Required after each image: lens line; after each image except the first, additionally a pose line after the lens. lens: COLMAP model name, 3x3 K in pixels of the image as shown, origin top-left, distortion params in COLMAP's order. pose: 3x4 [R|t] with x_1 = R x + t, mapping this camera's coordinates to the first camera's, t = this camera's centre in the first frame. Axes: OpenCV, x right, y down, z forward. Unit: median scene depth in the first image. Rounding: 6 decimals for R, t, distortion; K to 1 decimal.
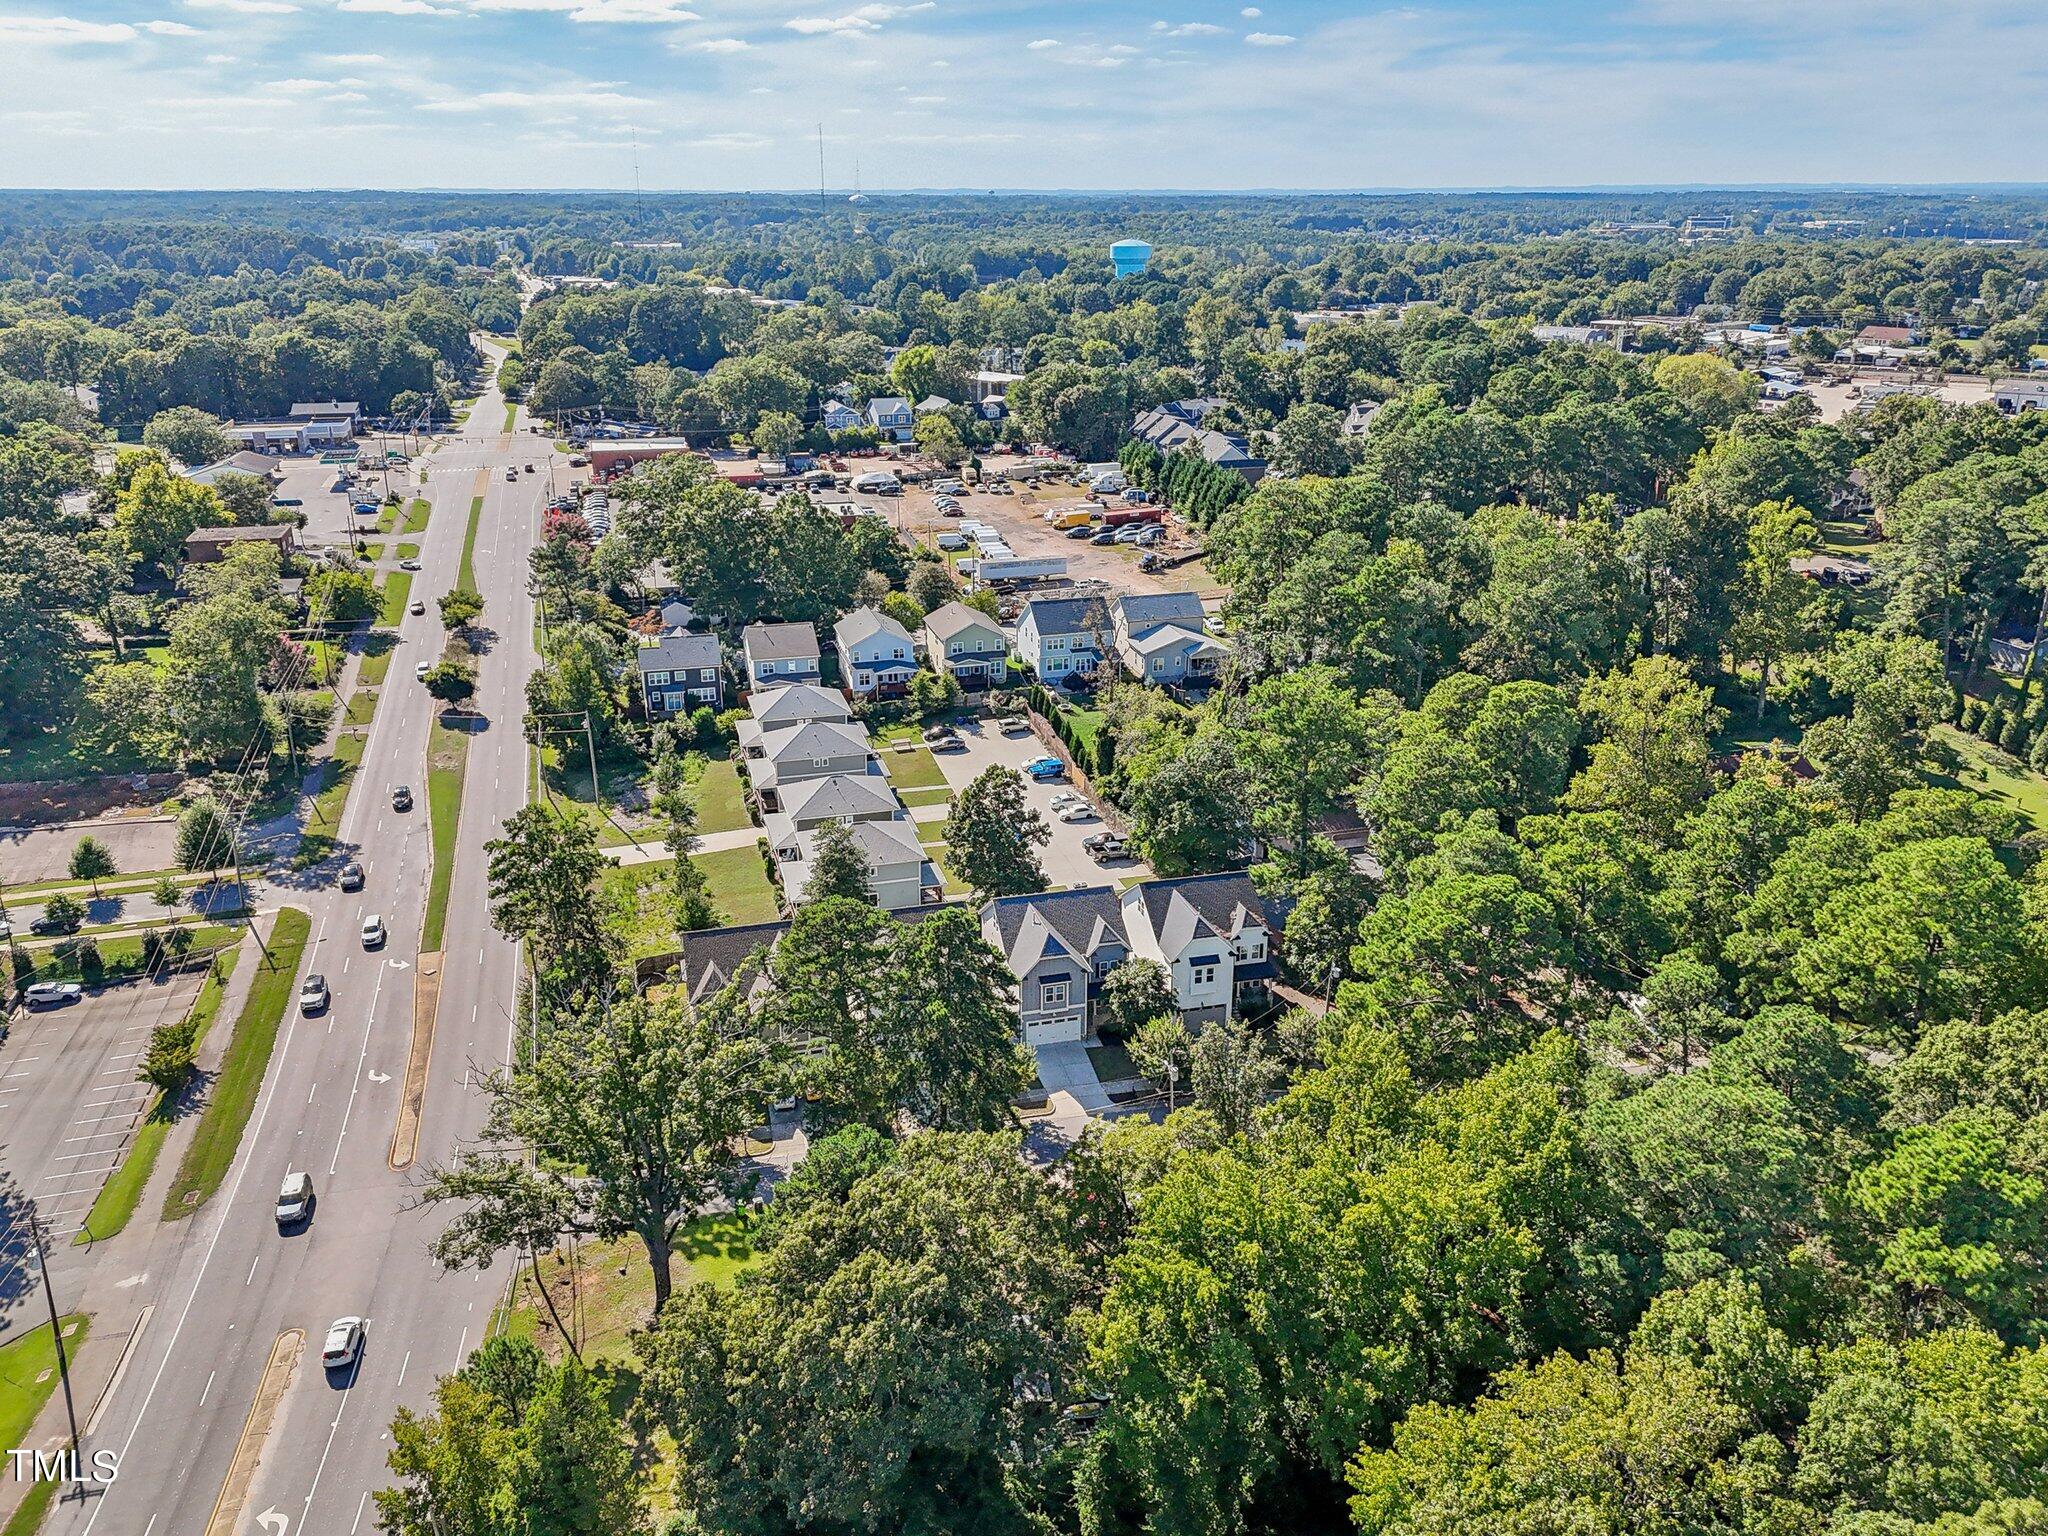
lens RADIAL K [[1532.3, 0, 1024.0], [0, 1532.3, 768.0], [0, 0, 1]] dist [0.071209, -0.078147]
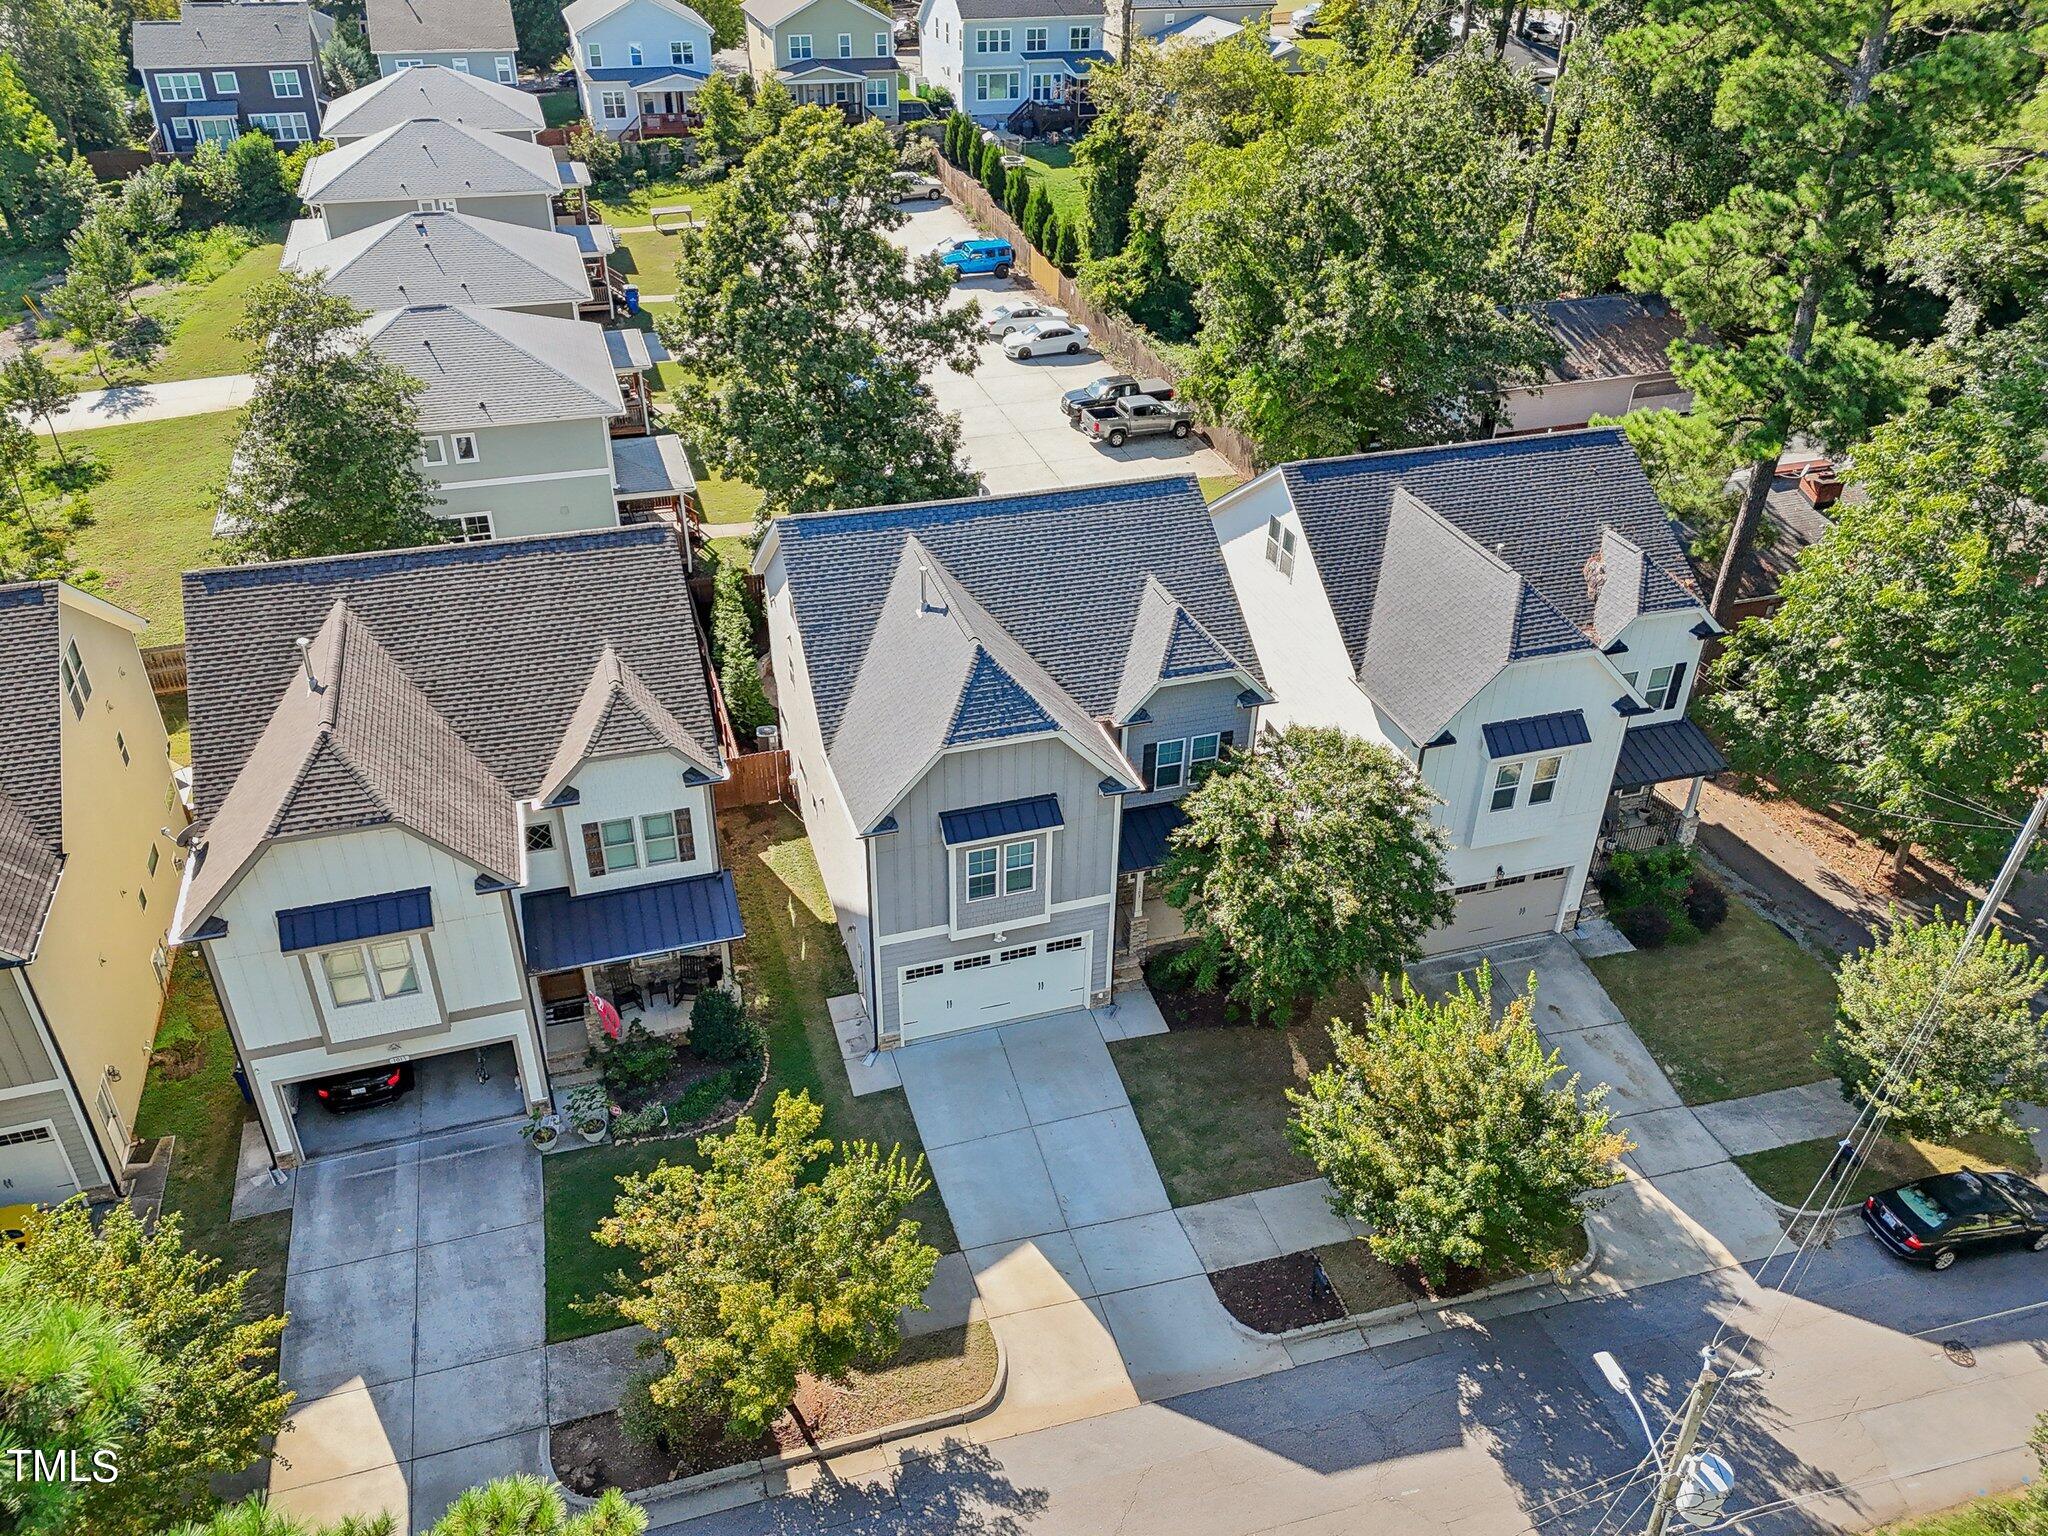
lens RADIAL K [[1519.8, 0, 1024.0], [0, 1519.8, 768.0], [0, 0, 1]] dist [0.067520, -0.066747]
pose [[0.999152, -0.008413, 0.040305, 0.008581], [-0.000641, 0.975608, 0.219519, 0.045710], [-0.041169, -0.219359, 0.974775, 0.474554]]
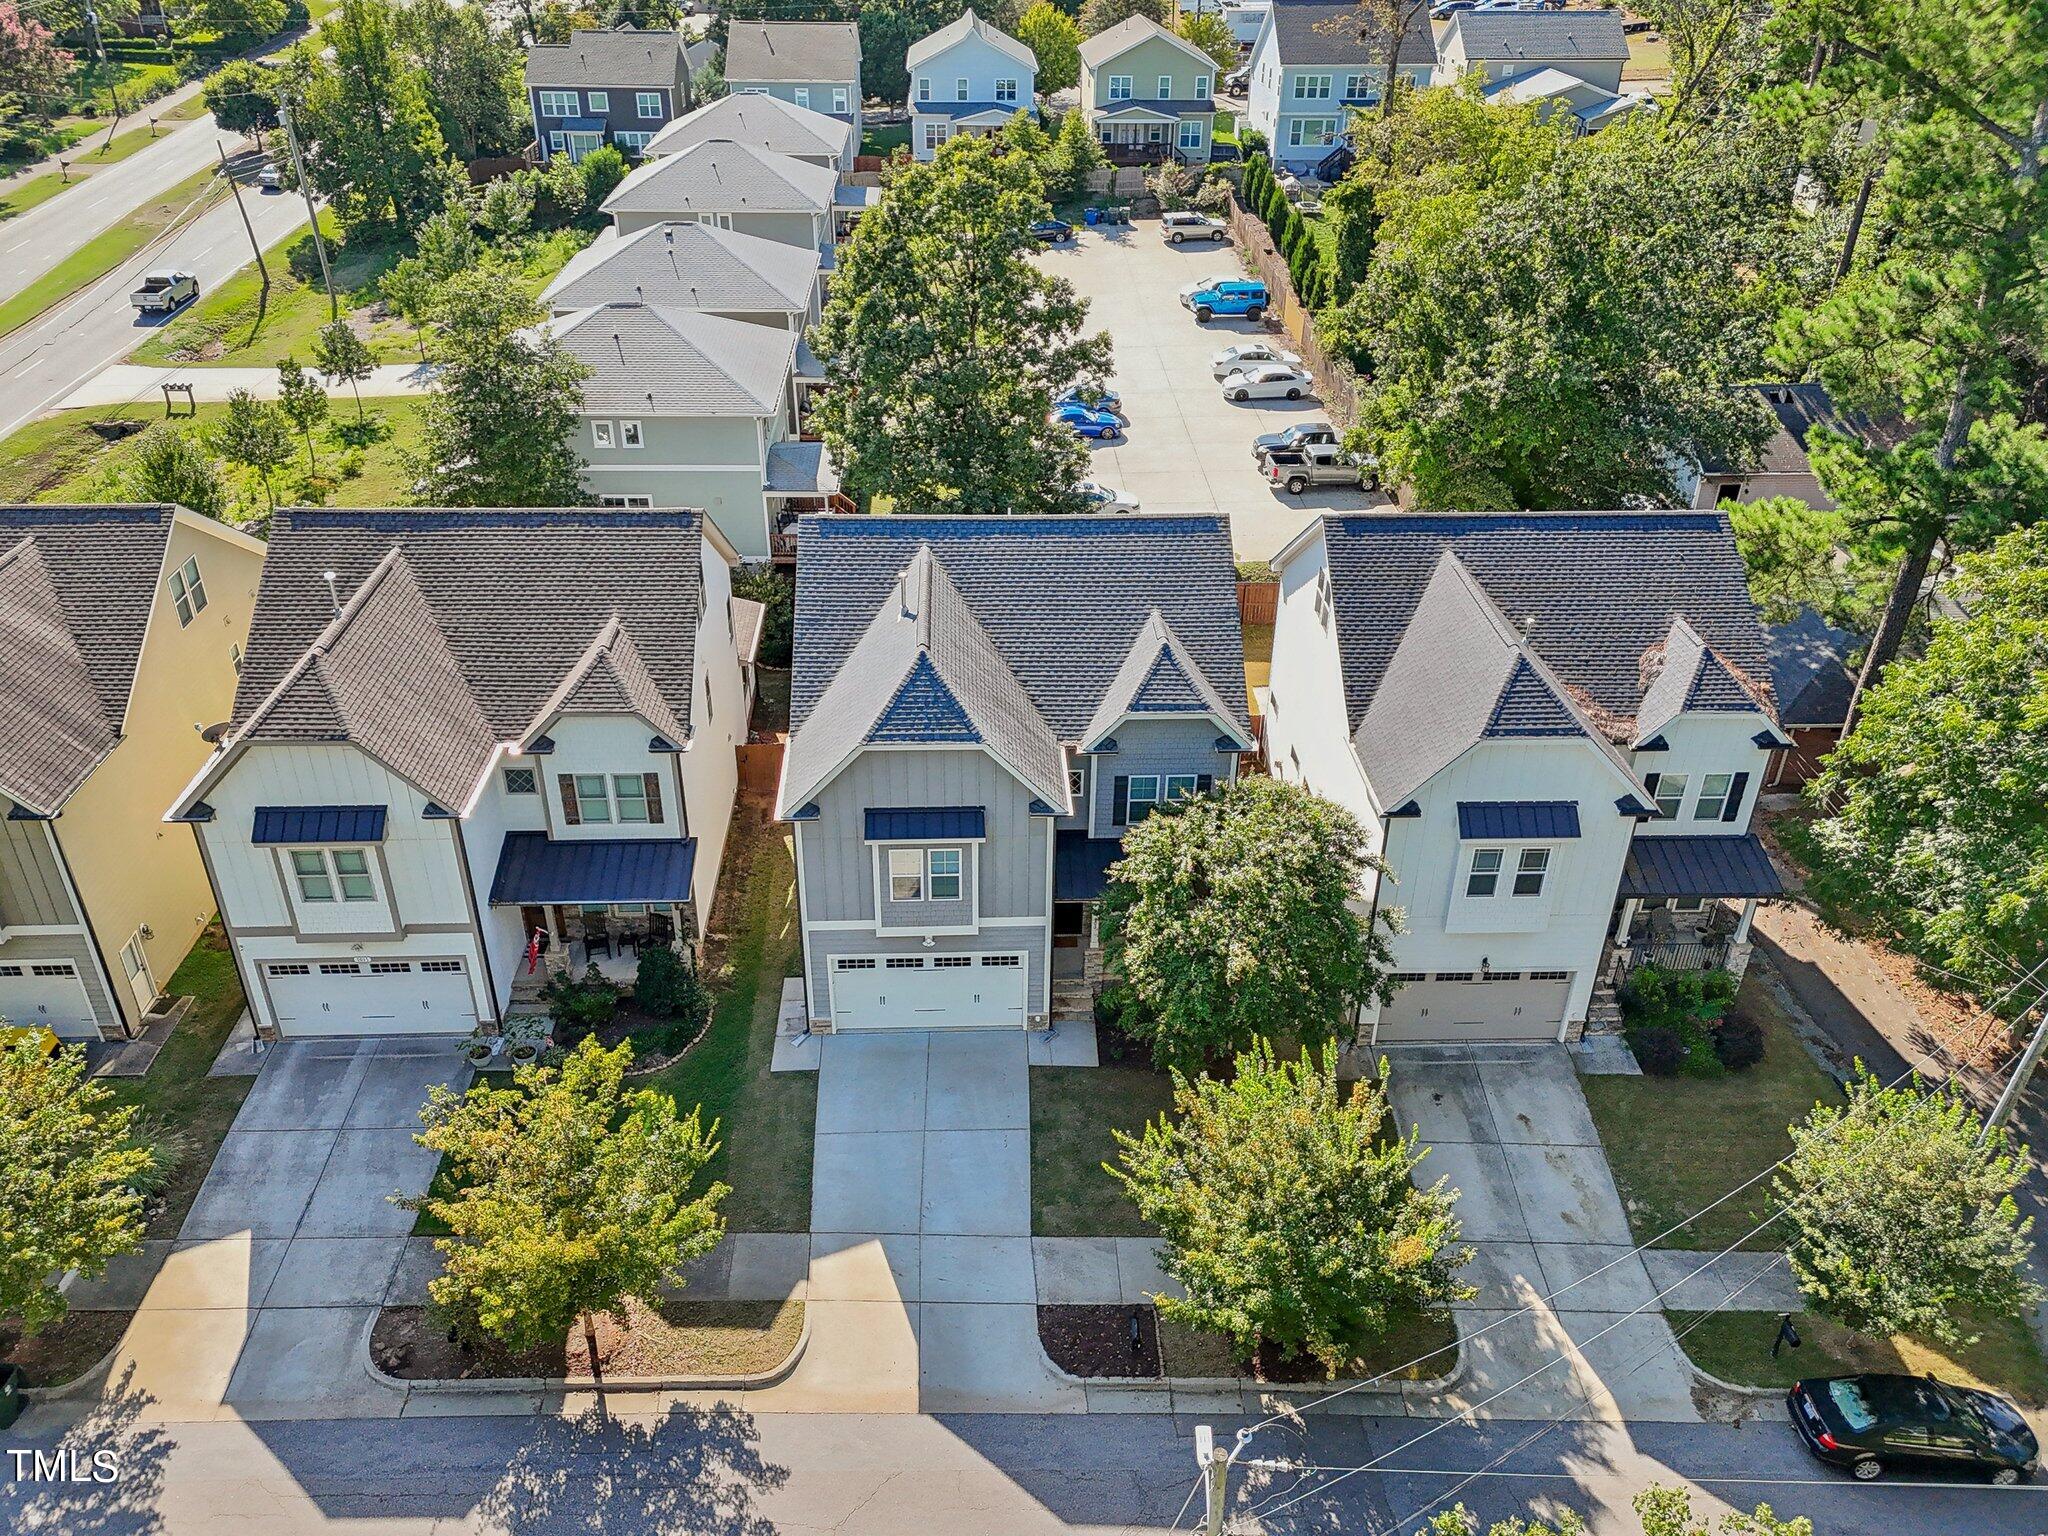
lens RADIAL K [[1532.3, 0, 1024.0], [0, 1532.3, 768.0], [0, 0, 1]] dist [0.071209, -0.078147]
pose [[0.974685, 0.126654, -0.184249, 0.053723], [-0.088471, 0.975297, 0.202406, 0.045988], [0.205333, -0.180981, 0.961813, 0.474303]]
